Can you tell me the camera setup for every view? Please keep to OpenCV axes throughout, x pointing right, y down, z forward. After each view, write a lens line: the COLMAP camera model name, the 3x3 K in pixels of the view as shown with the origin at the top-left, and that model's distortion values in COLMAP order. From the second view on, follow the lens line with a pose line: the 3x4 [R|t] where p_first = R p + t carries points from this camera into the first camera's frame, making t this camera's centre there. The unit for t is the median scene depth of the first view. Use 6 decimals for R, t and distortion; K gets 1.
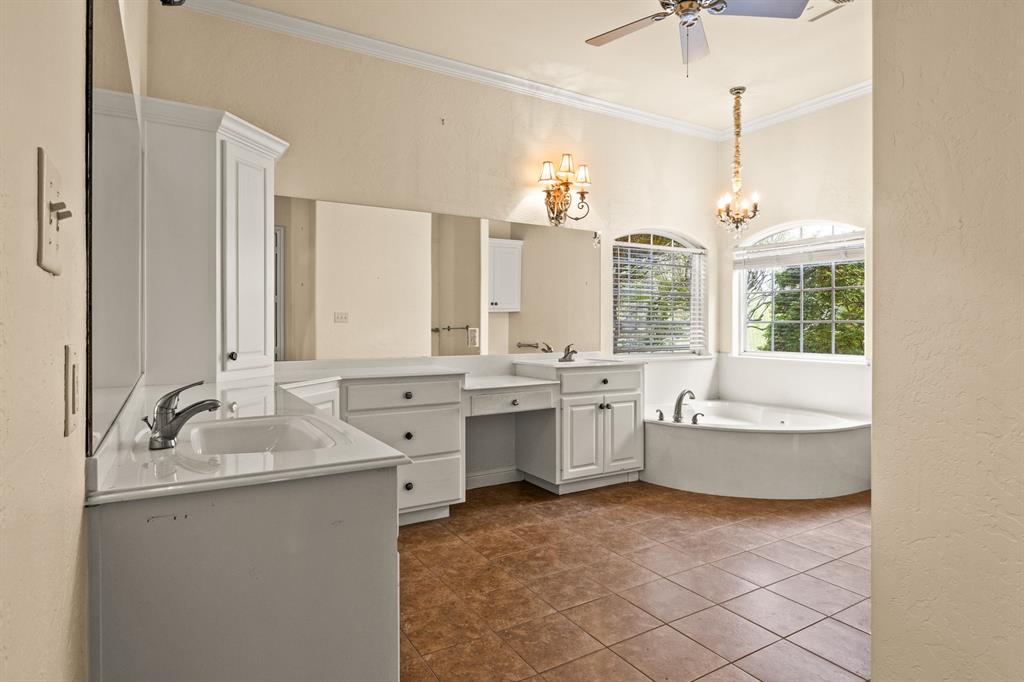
lens RADIAL K [[560.7, 0, 512.8], [0, 560.7, 336.1], [0, 0, 1]] dist [-0.004139, 0.001049]
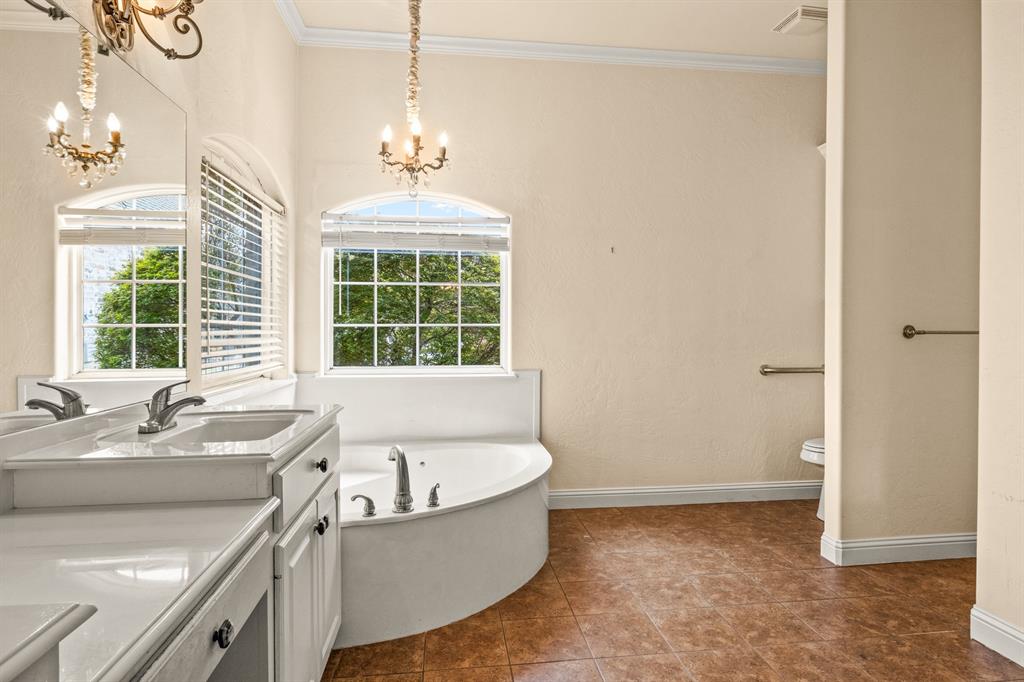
lens RADIAL K [[560.7, 0, 512.3], [0, 560.7, 335.2], [0, 0, 1]] dist [-0.004139, 0.001049]
pose [[0.407584, -0.011348, 0.913097, -0.170822], [0.019365, 0.999805, 0.003782, -0.017053], [-0.912962, 0.016140, 0.407724, 0.762331]]
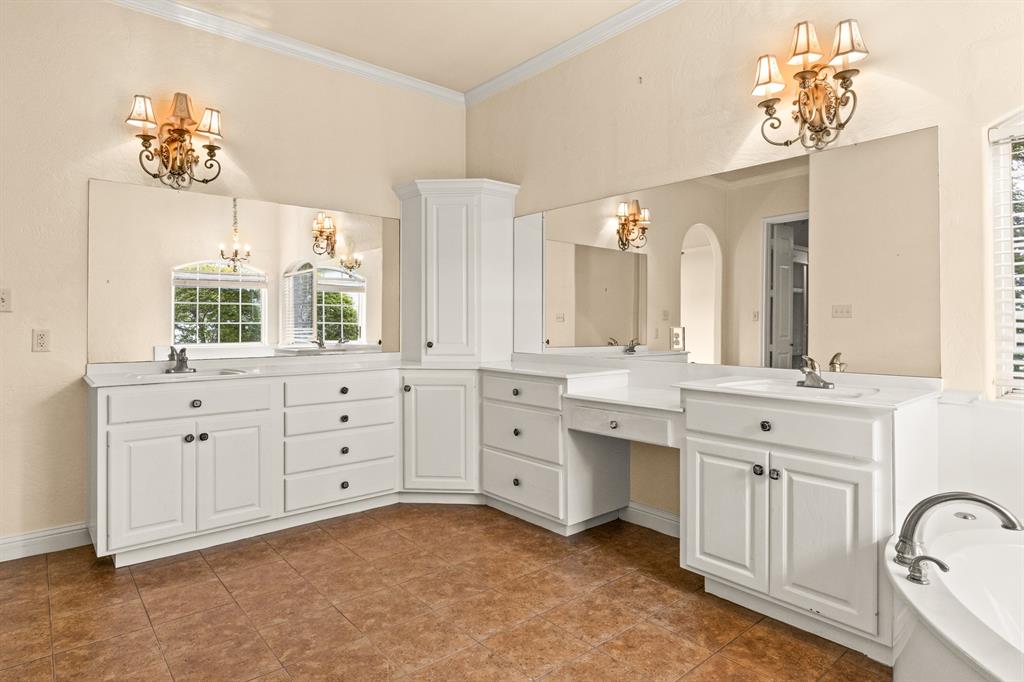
lens RADIAL K [[560.7, 0, 513.5], [0, 560.7, 323.0], [0, 0, 1]] dist [-0.004139, 0.001049]
pose [[0.163210, -0.001503, -0.986590, 0.718215], [-0.017634, 0.999835, -0.004441, -0.013596], [0.986434, 0.018122, 0.163156, 0.724725]]
